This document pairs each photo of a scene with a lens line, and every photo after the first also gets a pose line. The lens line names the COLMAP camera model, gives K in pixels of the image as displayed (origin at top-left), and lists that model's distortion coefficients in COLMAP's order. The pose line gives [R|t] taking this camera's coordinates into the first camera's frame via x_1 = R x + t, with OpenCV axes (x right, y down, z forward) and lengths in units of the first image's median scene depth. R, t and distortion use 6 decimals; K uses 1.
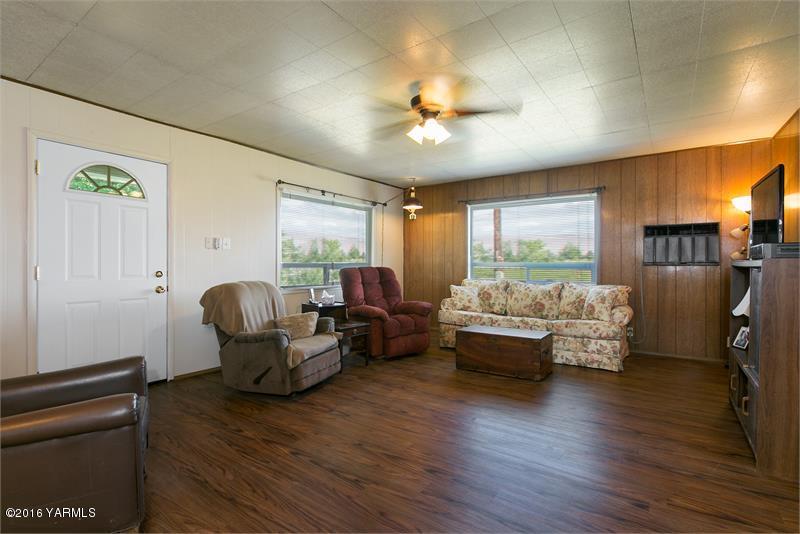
lens RADIAL K [[381.9, 0, 400.0], [0, 381.9, 267.0], [0, 0, 1]] dist [-0.000043, 0.000023]
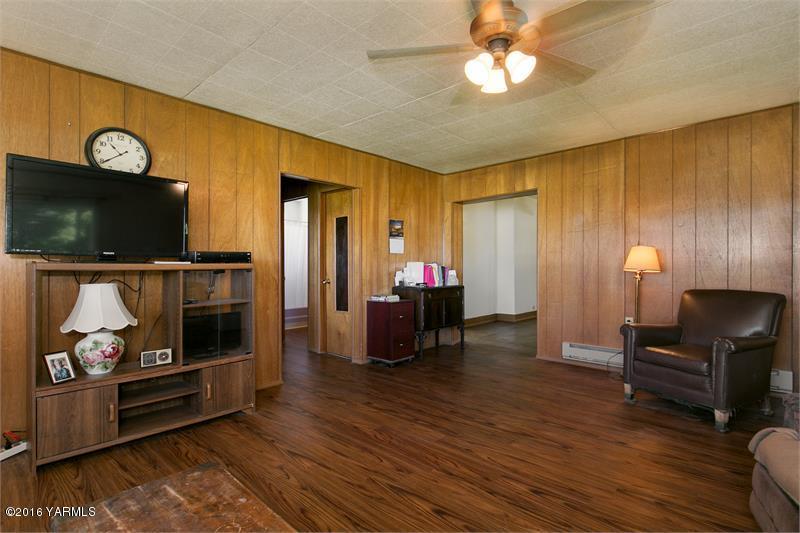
lens RADIAL K [[381.9, 0, 400.0], [0, 381.9, 266.5], [0, 0, 1]] dist [-0.000043, 0.000023]
pose [[-0.991833, -0.002744, 0.127511, 0.194428], [-0.002224, 0.999989, 0.004224, -0.011008], [-0.127521, 0.003906, -0.991828, 2.021034]]
